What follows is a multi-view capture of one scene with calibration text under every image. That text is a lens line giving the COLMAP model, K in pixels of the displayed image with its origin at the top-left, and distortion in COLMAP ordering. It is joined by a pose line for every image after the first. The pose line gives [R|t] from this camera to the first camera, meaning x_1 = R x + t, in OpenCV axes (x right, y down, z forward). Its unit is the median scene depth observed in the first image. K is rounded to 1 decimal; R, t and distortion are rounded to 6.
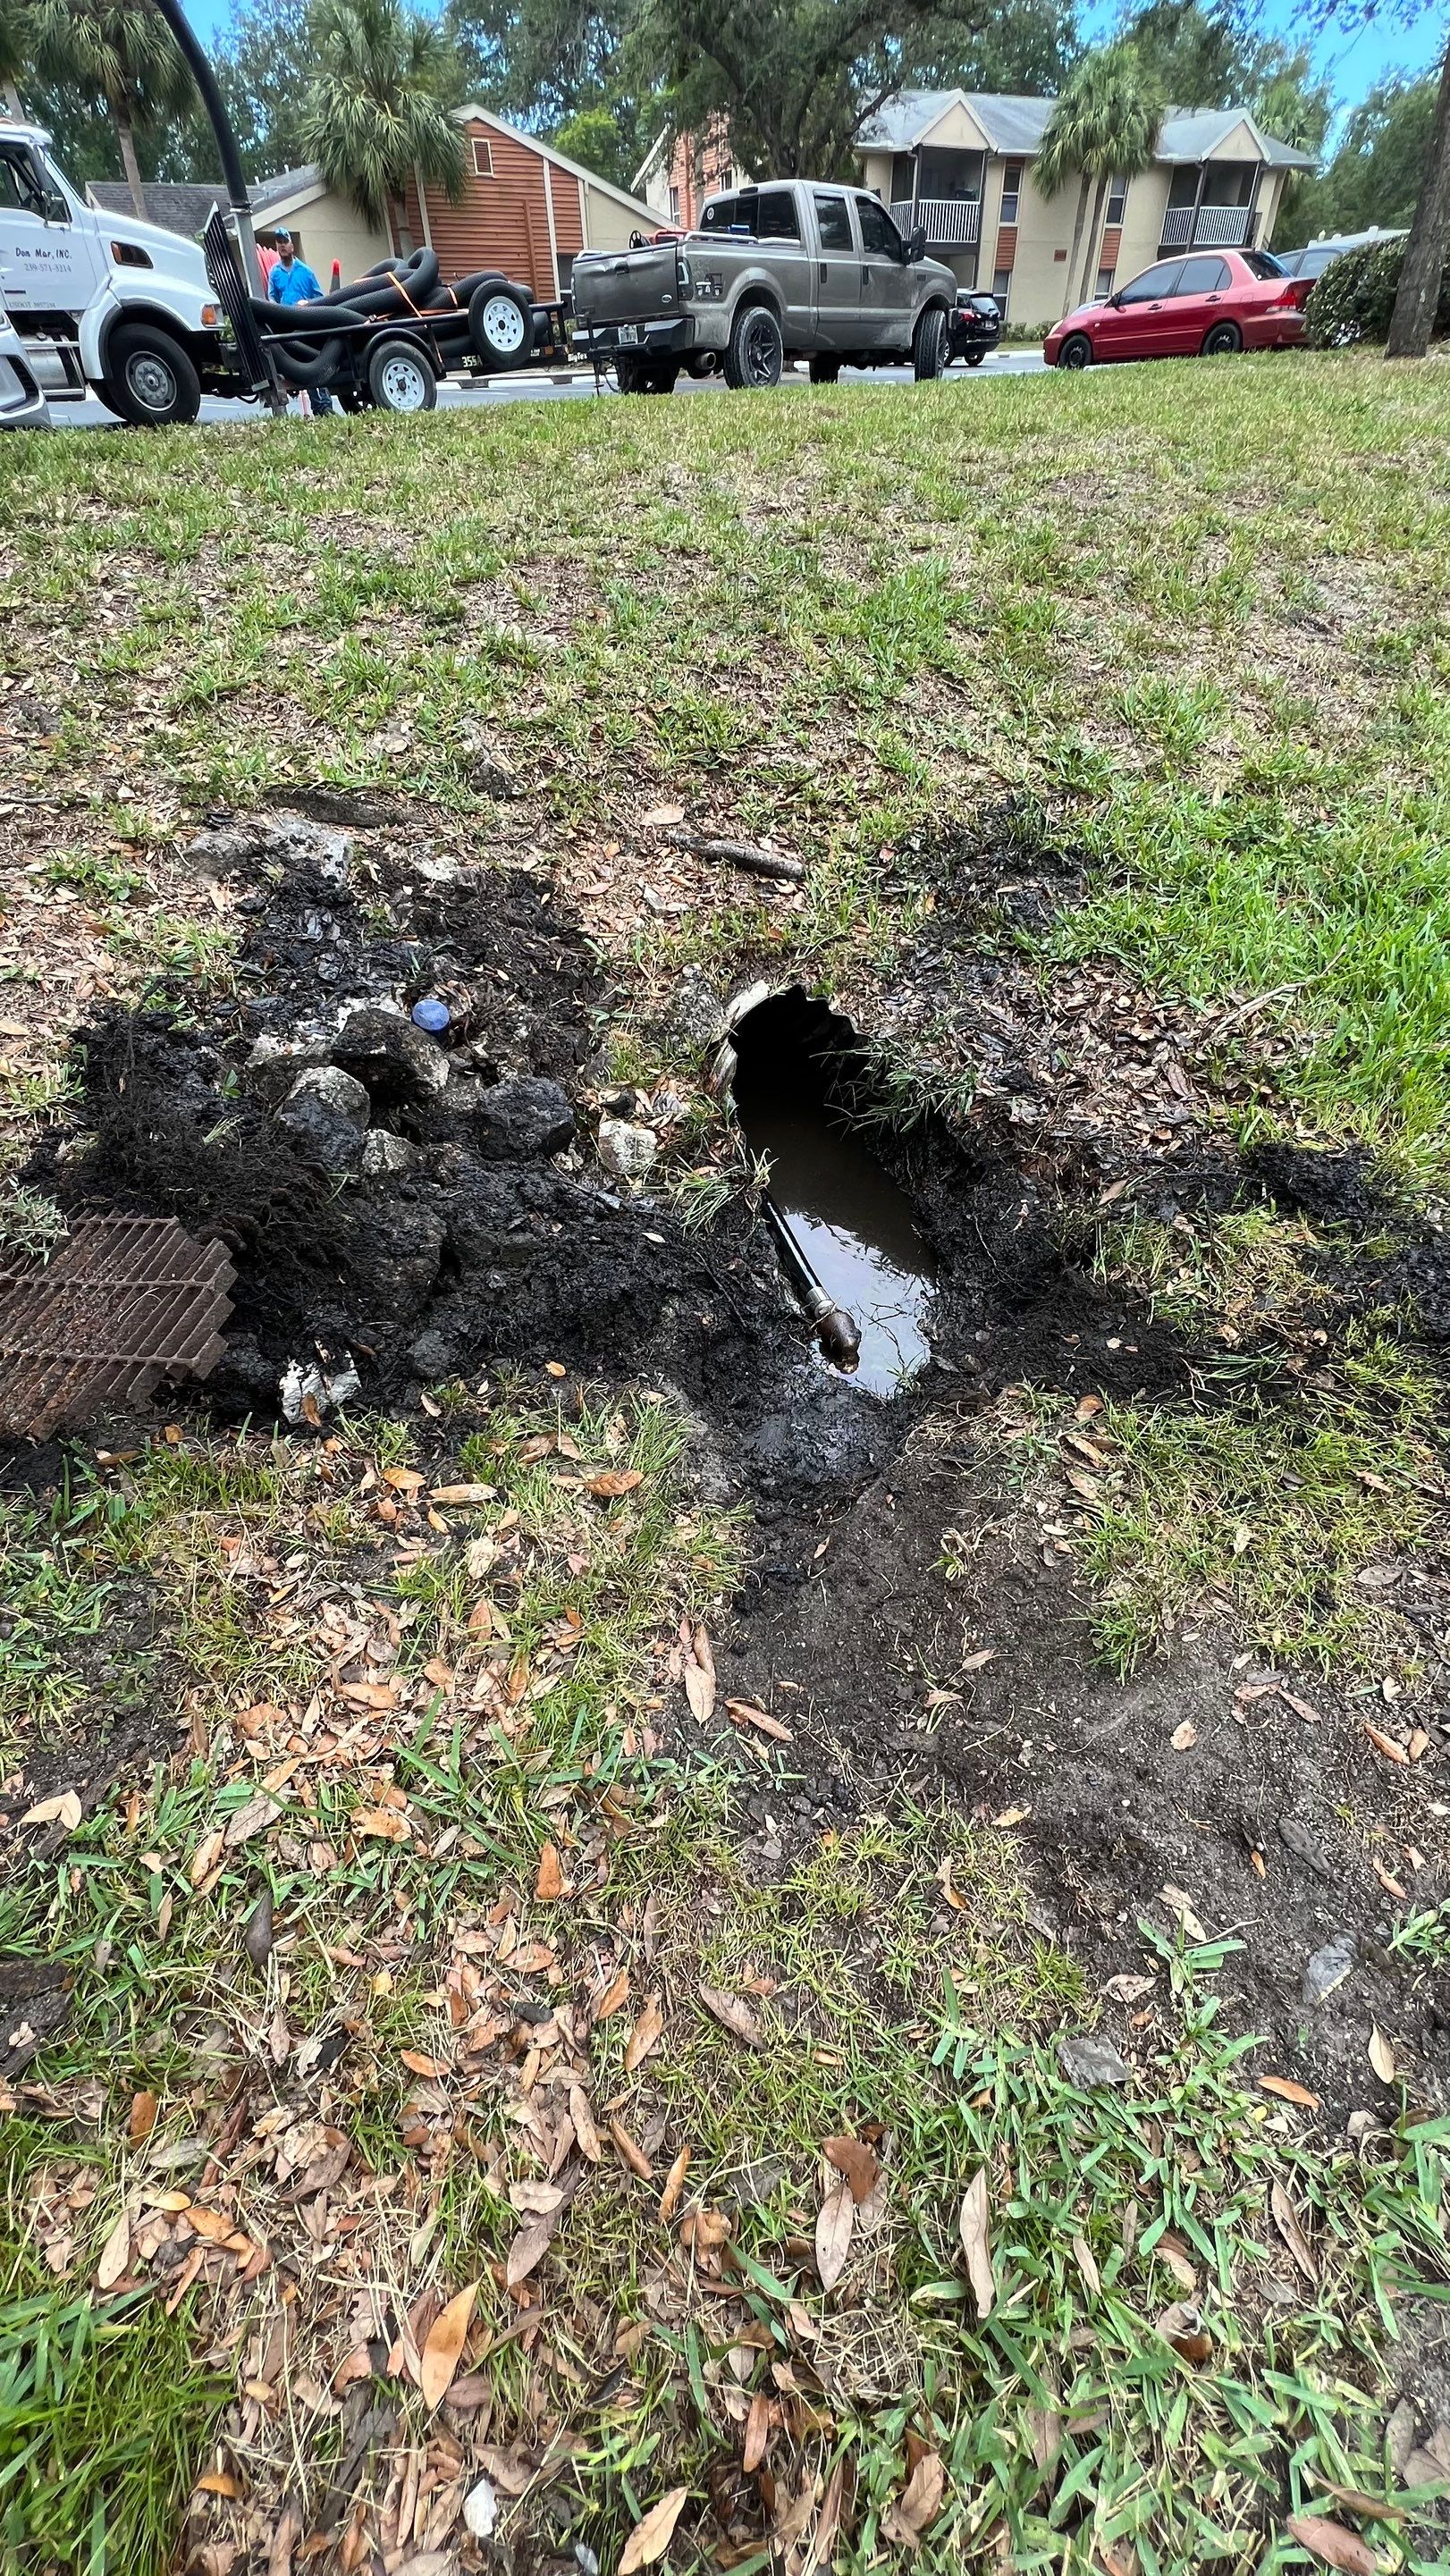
lens RADIAL K [[1014.0, 0, 730.4], [0, 1014.0, 1272.9], [0, 0, 1]] dist [-0.002246, -0.000336]
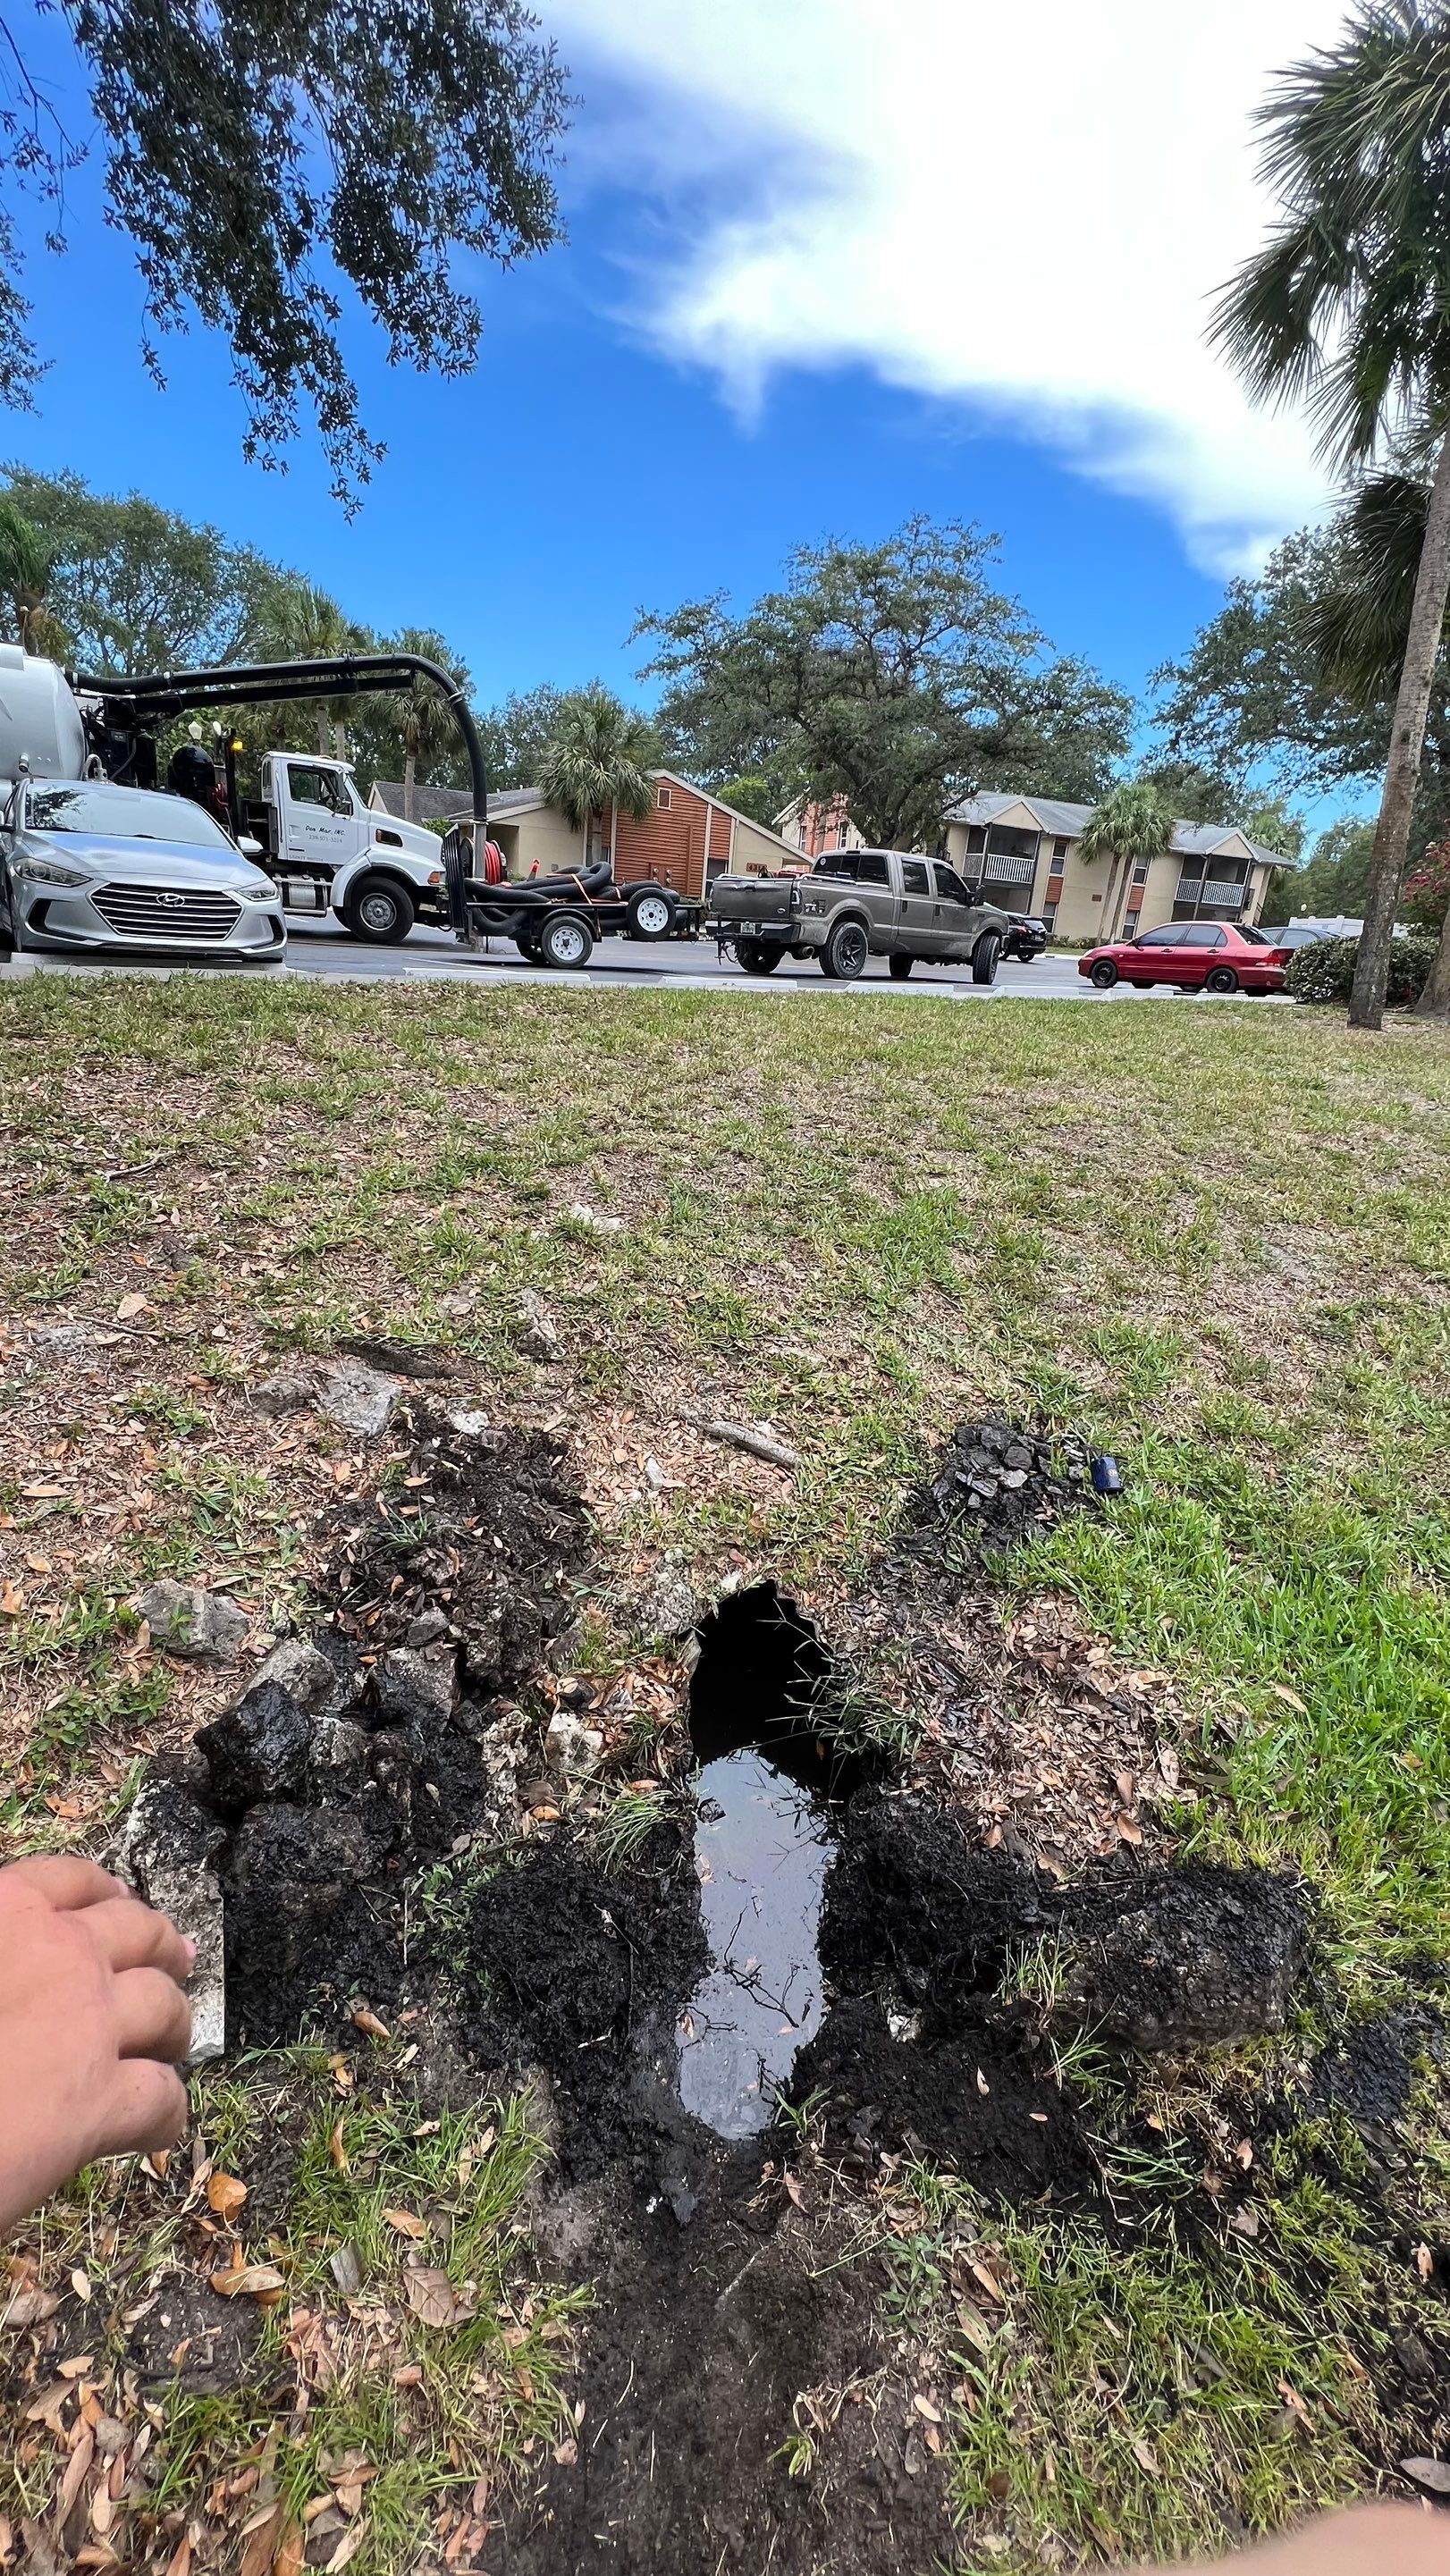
lens RADIAL K [[1014.0, 0, 730.9], [0, 1014.0, 1283.2], [0, 0, 1]] dist [-0.002246, -0.000336]
pose [[0.989767, 0.131553, -0.055272, 0.031992], [-0.142688, 0.915422, -0.376355, -0.122253], [0.001087, 0.380391, 0.924825, -0.075489]]
